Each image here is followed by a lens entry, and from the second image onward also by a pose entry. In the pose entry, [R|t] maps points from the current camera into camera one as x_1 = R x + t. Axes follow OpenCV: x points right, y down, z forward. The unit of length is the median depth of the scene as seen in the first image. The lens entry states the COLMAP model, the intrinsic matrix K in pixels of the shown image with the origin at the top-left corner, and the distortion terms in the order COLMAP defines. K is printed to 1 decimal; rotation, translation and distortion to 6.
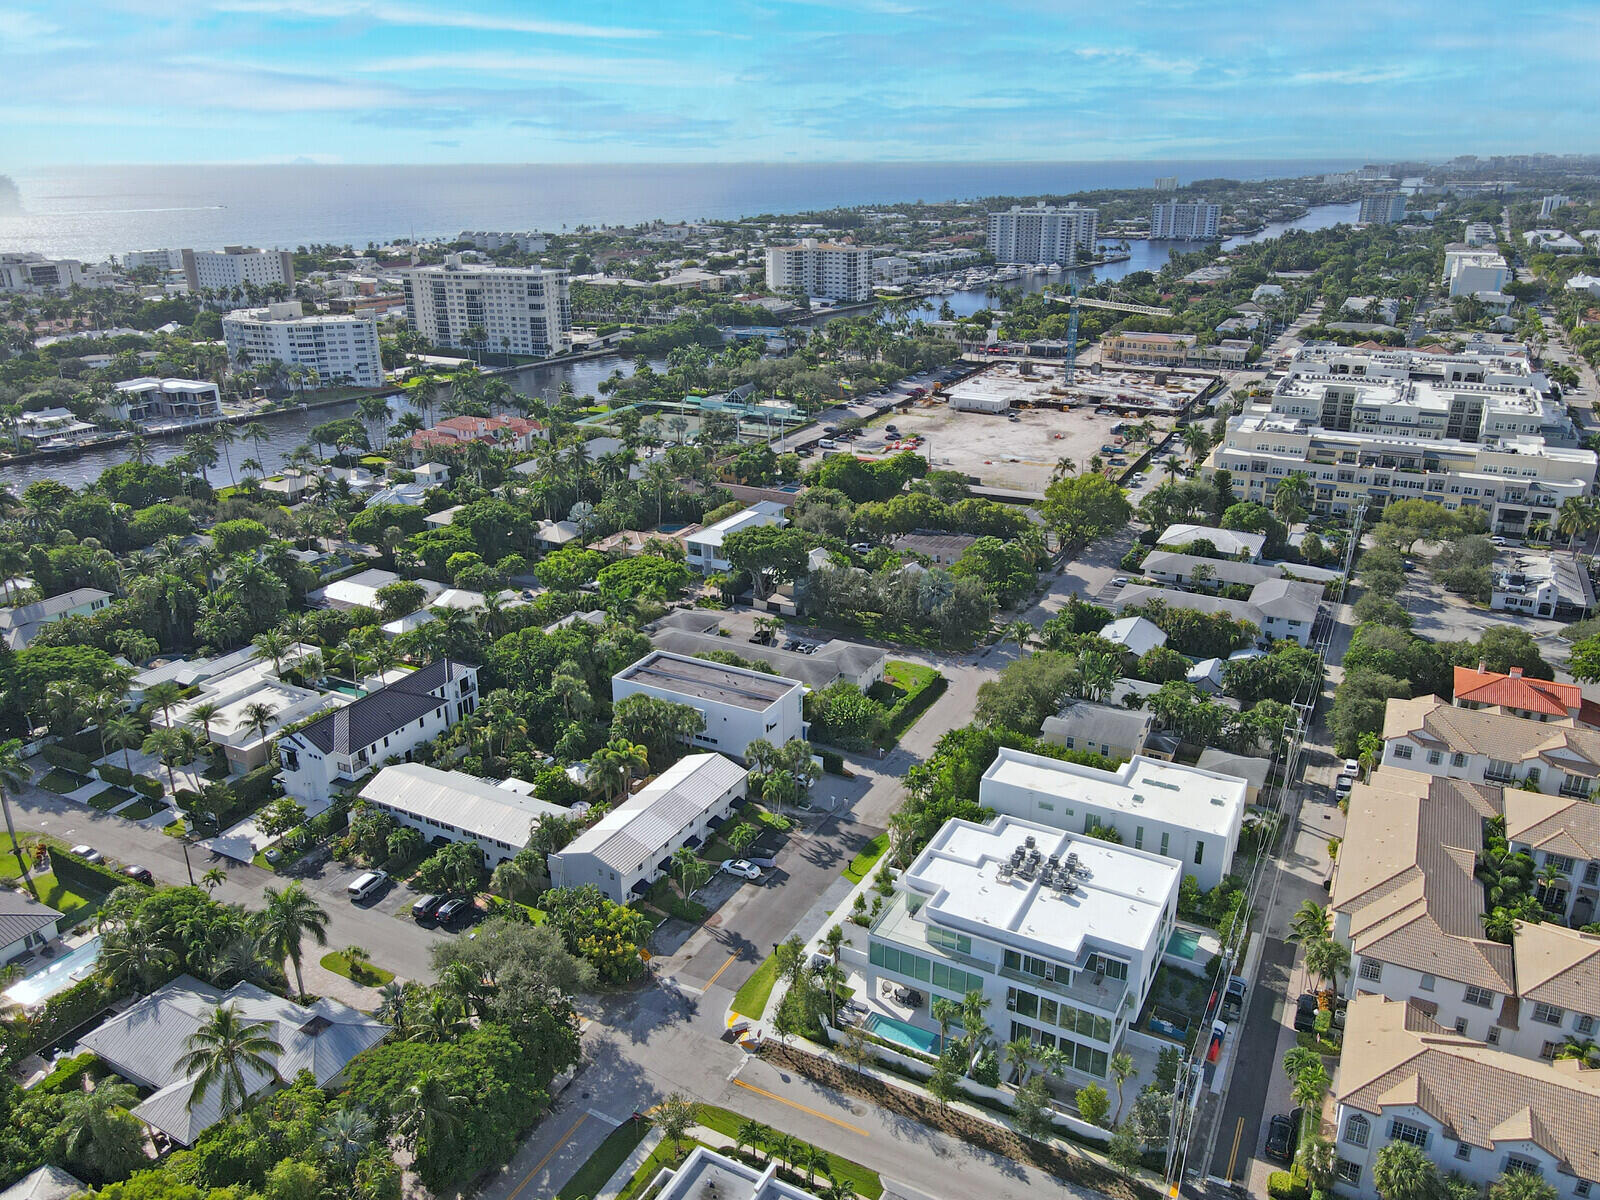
lens RADIAL K [[1175.1, 0, 800.0], [0, 1175.1, 600.0], [0, 0, 1]] dist [-0.004311, 0.024632]
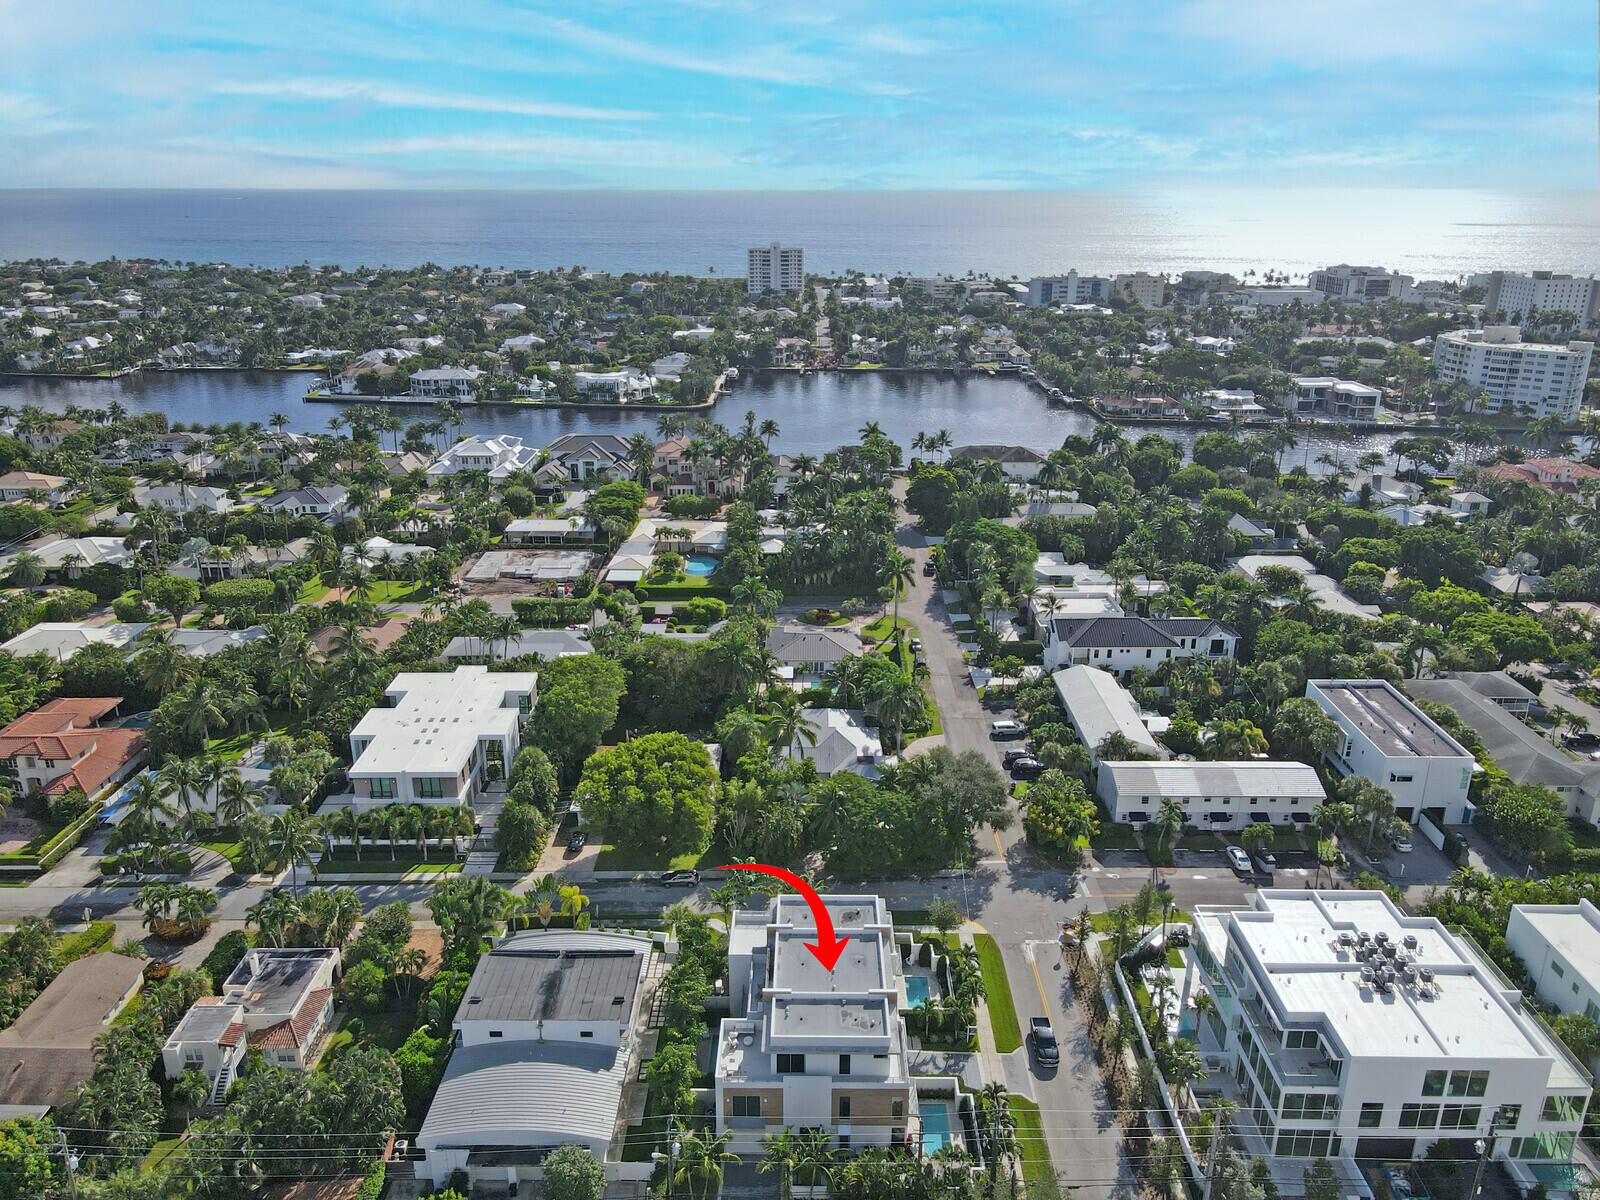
lens RADIAL K [[1168.9, 0, 800.0], [0, 1168.9, 600.0], [0, 0, 1]] dist [-0.003059, 0.026184]
pose [[0.464531, 0.297515, -0.834084, 0.482631], [-0.312705, 0.936308, 0.159822, -0.024621], [0.828509, 0.186580, 0.527978, 0.076088]]
